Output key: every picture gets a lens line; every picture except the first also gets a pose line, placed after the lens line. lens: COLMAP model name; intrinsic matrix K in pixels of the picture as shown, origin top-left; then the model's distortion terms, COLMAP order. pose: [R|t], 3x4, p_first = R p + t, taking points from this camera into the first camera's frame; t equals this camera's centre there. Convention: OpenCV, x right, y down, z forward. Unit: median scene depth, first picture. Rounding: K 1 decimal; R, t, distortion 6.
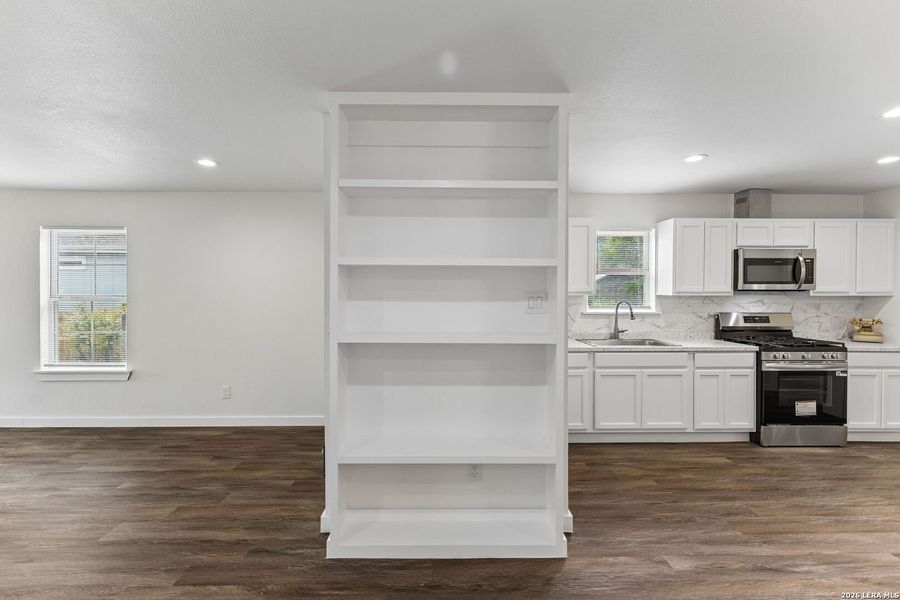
lens RADIAL K [[425.5, 0, 515.3], [0, 425.5, 298.2], [0, 0, 1]] dist [0.004491, 0.001413]
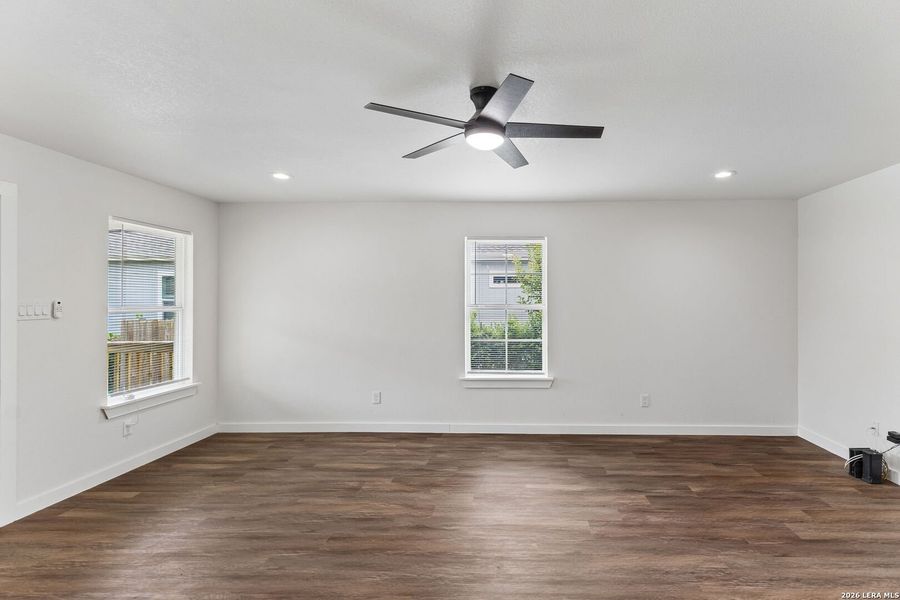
lens RADIAL K [[425.5, 0, 515.3], [0, 425.5, 298.2], [0, 0, 1]] dist [0.004491, 0.001413]
pose [[0.999629, -0.001116, -0.027209, -0.958229], [0.000462, 0.999711, -0.024026, 0.004067], [0.027228, 0.024005, 0.999341, -0.013041]]
